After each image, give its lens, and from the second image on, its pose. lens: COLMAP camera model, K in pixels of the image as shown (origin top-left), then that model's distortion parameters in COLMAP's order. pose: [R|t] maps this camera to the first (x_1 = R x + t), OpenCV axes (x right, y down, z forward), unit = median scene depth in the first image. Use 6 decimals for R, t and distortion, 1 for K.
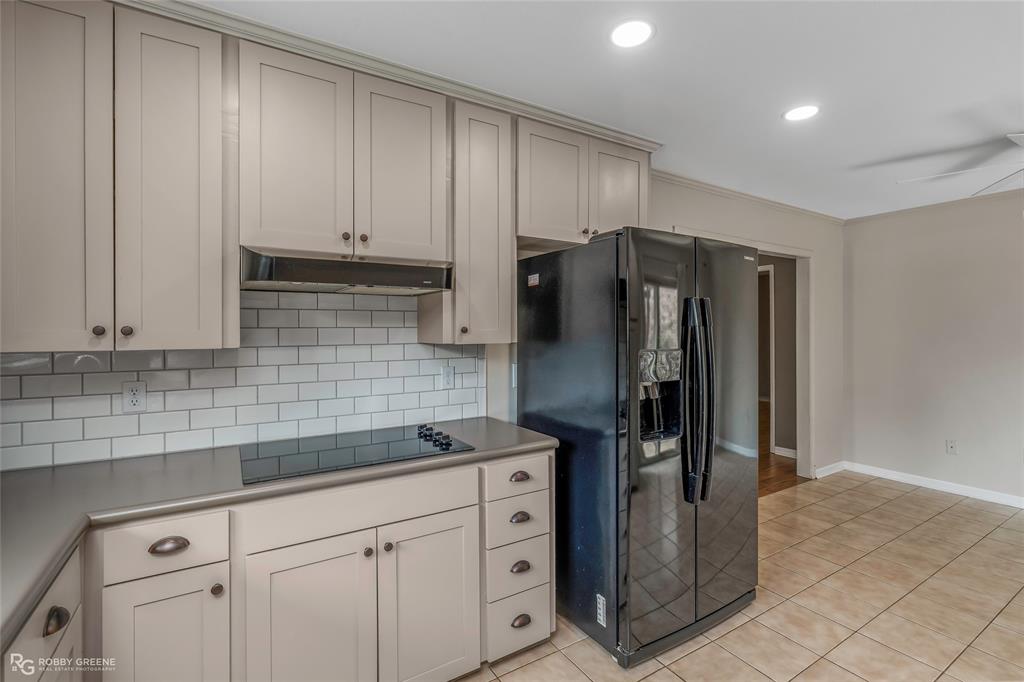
lens RADIAL K [[465.0, 0, 510.9], [0, 465.0, 335.2], [0, 0, 1]] dist [-0.009053, 0.002838]
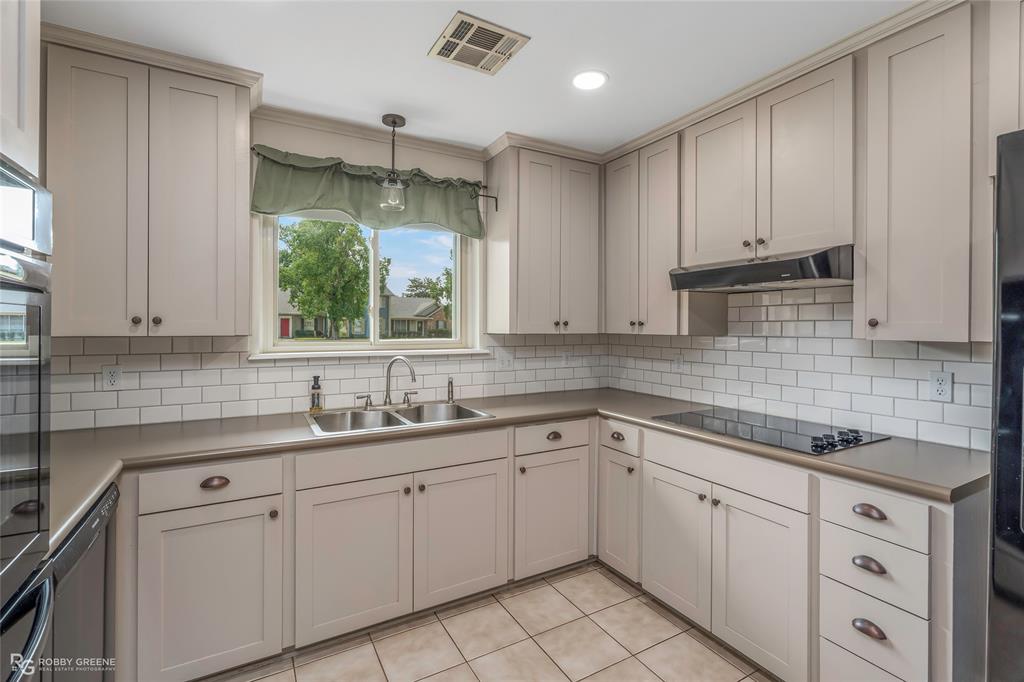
lens RADIAL K [[465.0, 0, 511.0], [0, 465.0, 330.5], [0, 0, 1]] dist [-0.009053, 0.002838]
pose [[-0.039715, 0.015719, -0.999087, 0.844627], [-0.009093, 0.999829, 0.016092, -0.006149], [0.999170, 0.009724, -0.039566, 0.446375]]
